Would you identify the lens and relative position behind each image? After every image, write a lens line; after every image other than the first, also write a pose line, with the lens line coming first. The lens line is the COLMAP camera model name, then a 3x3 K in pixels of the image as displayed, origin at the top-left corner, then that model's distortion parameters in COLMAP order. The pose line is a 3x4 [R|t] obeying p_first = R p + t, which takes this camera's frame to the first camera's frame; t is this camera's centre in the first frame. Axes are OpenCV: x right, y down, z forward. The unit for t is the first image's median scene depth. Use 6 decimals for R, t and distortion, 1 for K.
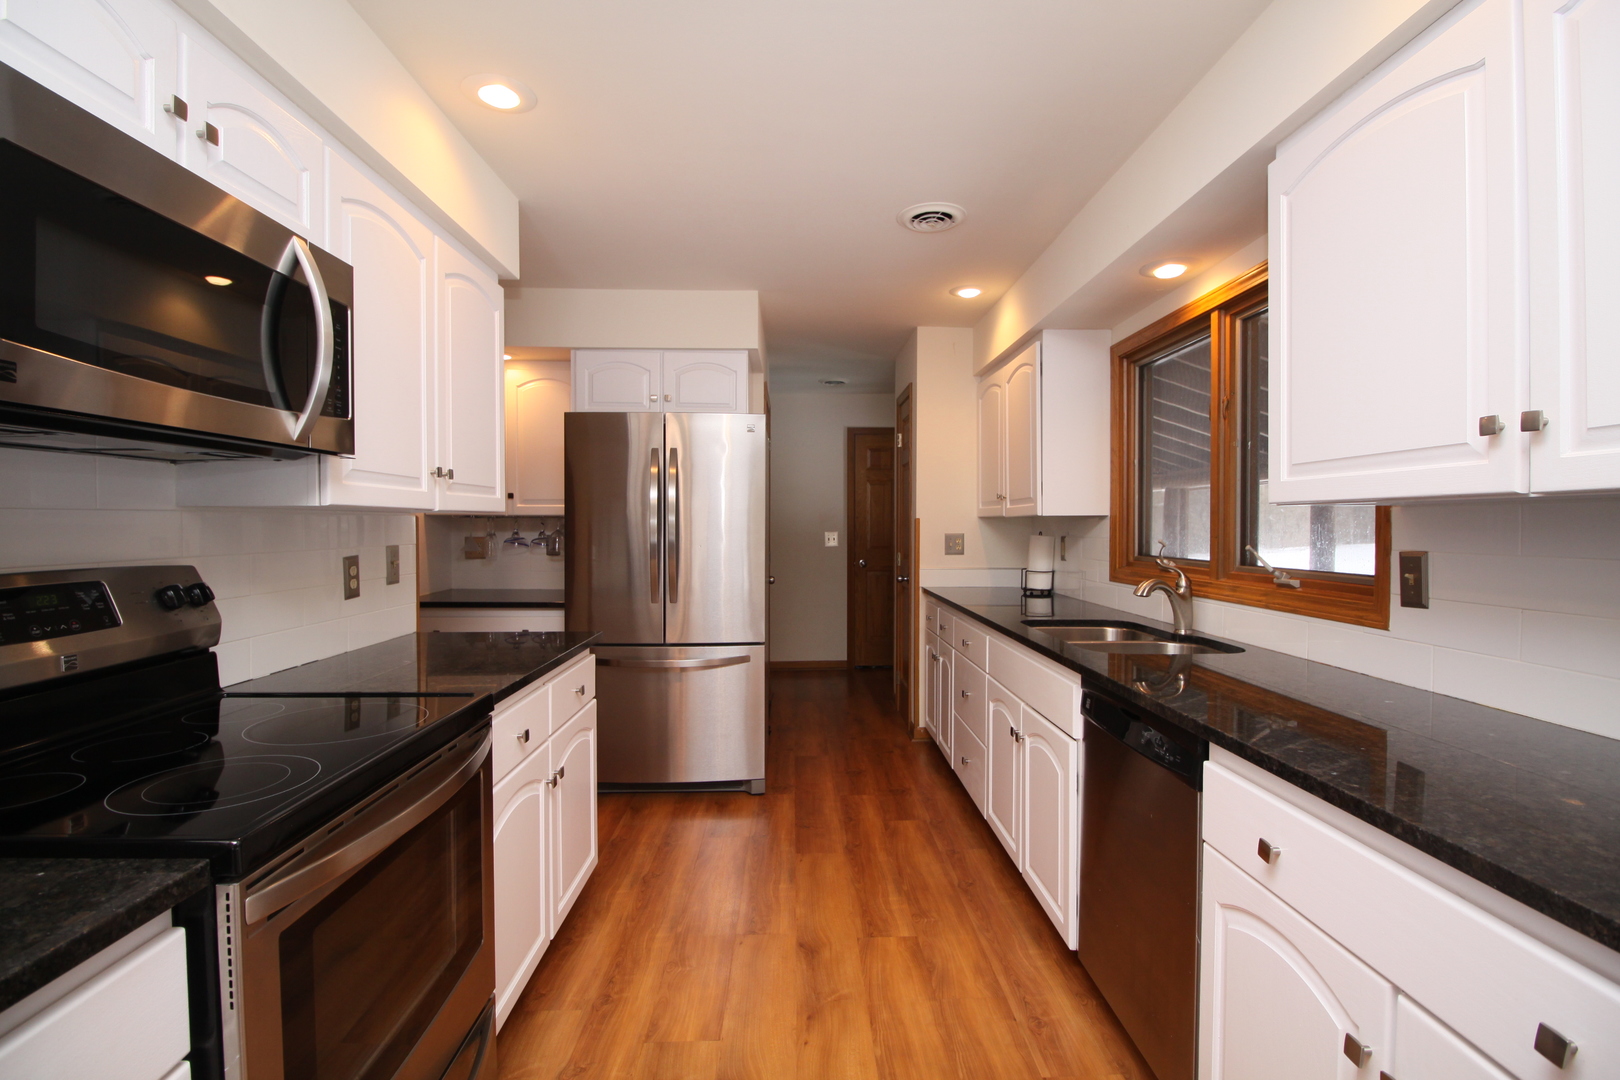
lens RADIAL K [[753.4, 0, 817.7], [0, 753.4, 542.9], [0, 0, 1]] dist [0.000176, -0.007724]
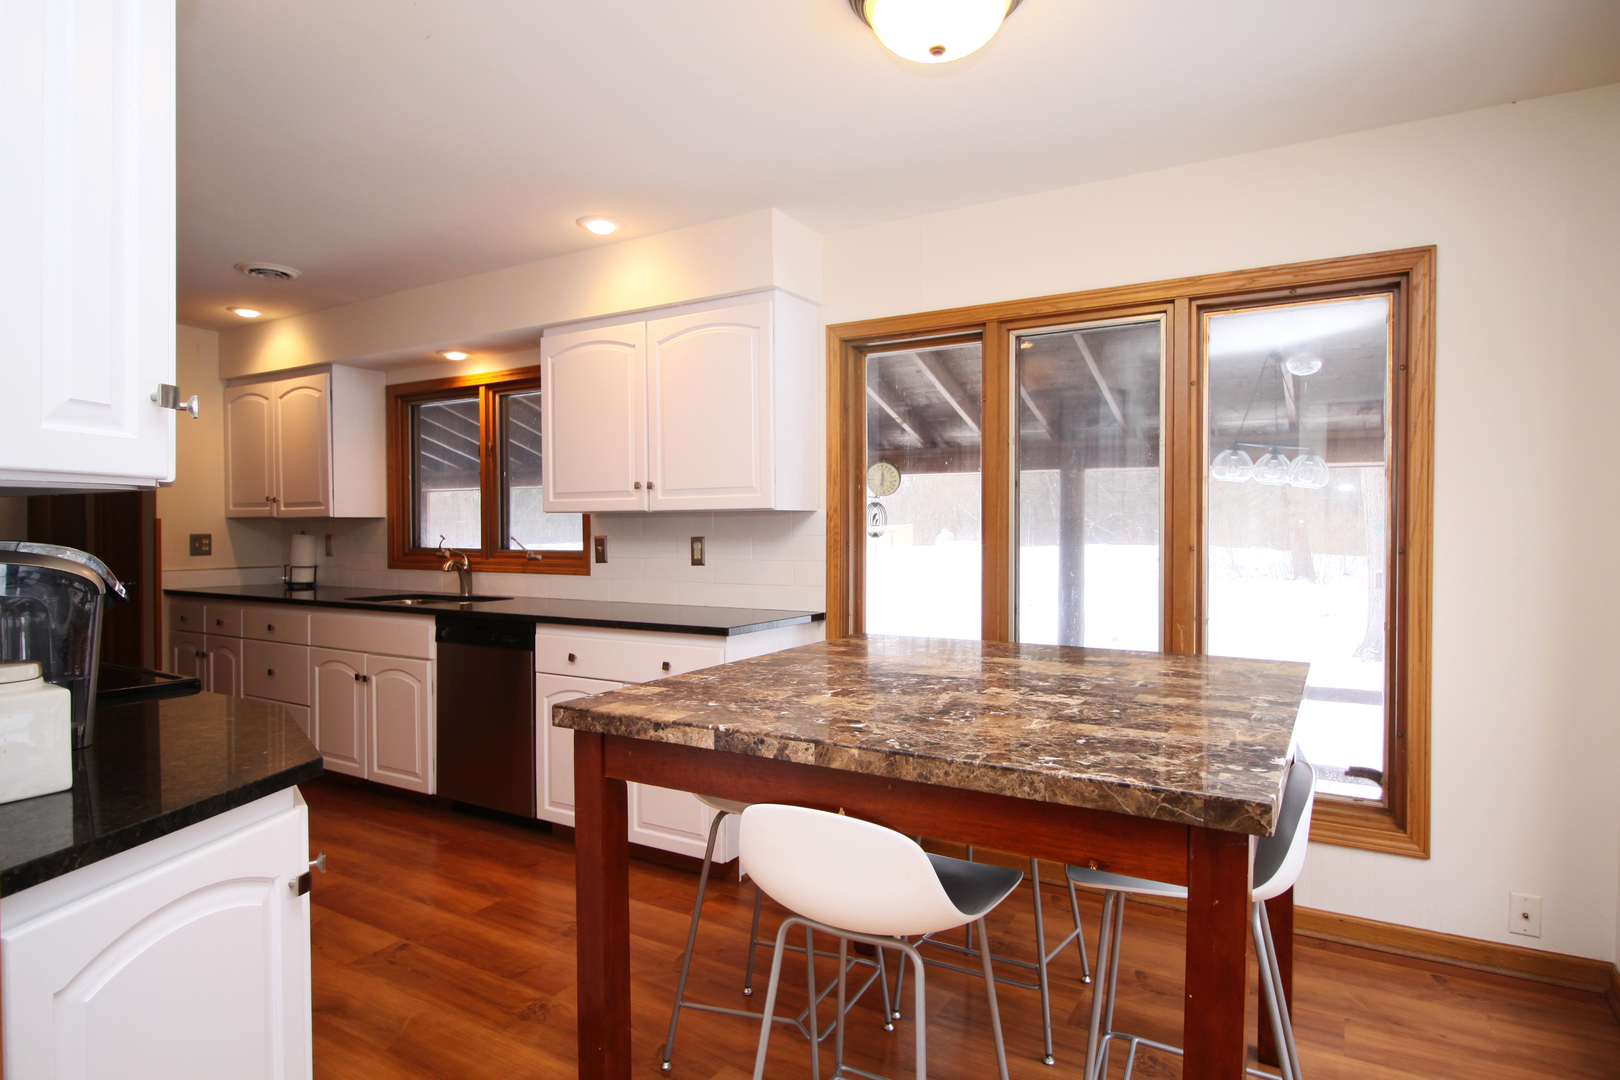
lens RADIAL K [[864.1, 0, 813.7], [0, 864.1, 540.7], [0, 0, 1]] dist [0.017588, -0.003635]
pose [[0.541296, -0.013465, 0.840724, -0.605156], [0.022657, 0.999742, 0.001424, 0.022889], [-0.840527, 0.018277, 0.541462, -0.532707]]
